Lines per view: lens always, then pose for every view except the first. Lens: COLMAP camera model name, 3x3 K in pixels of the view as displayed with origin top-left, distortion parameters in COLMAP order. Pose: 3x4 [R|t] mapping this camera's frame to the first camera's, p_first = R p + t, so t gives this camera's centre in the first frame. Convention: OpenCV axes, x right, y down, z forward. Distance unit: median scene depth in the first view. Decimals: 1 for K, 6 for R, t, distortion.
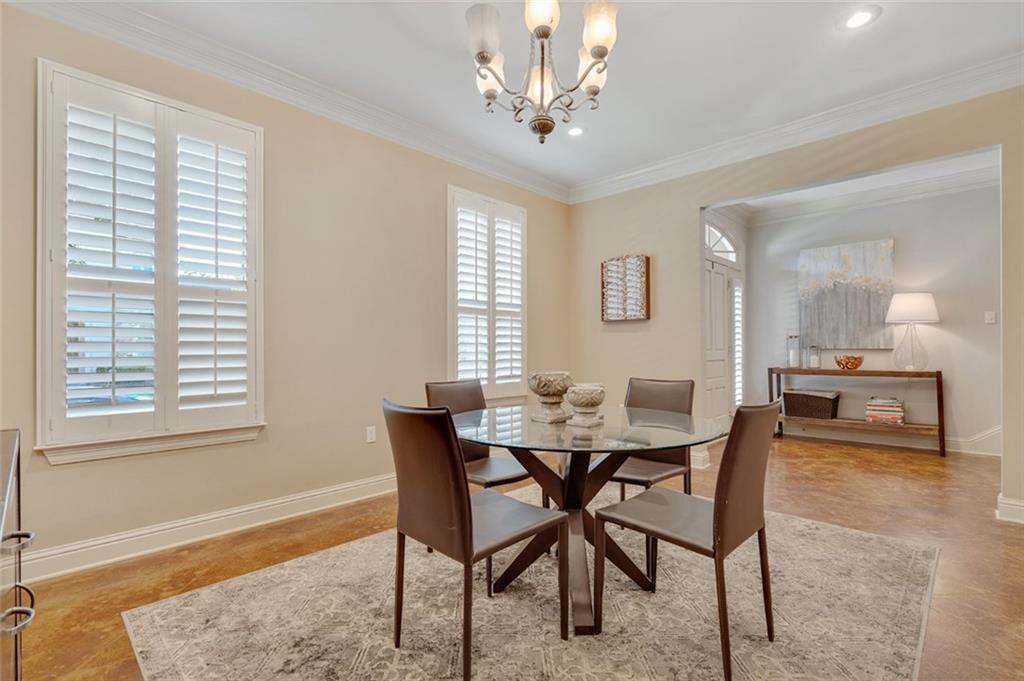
lens RADIAL K [[461.0, 0, 508.0], [0, 461.0, 343.9], [0, 0, 1]] dist [-0.003965, 0.001190]
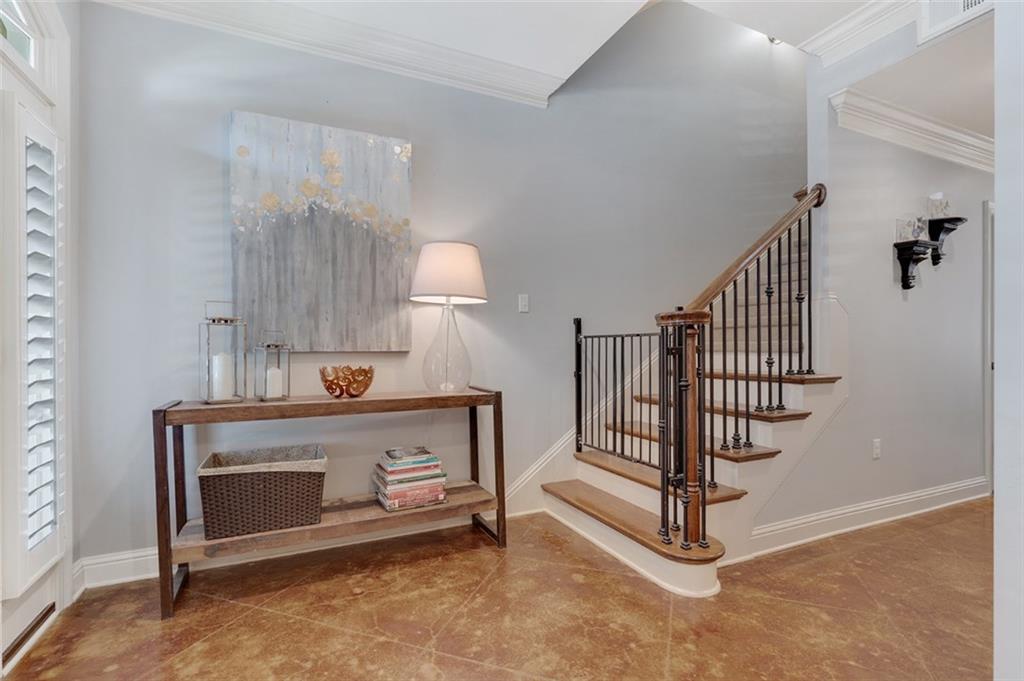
lens RADIAL K [[461.0, 0, 511.8], [0, 461.0, 349.0], [0, 0, 1]] dist [-0.003965, 0.001190]
pose [[0.397288, 0.006388, 0.917672, 0.384937], [-0.004207, 0.999978, -0.005140, 0.009747], [-0.917684, -0.001819, 0.397306, 0.657939]]
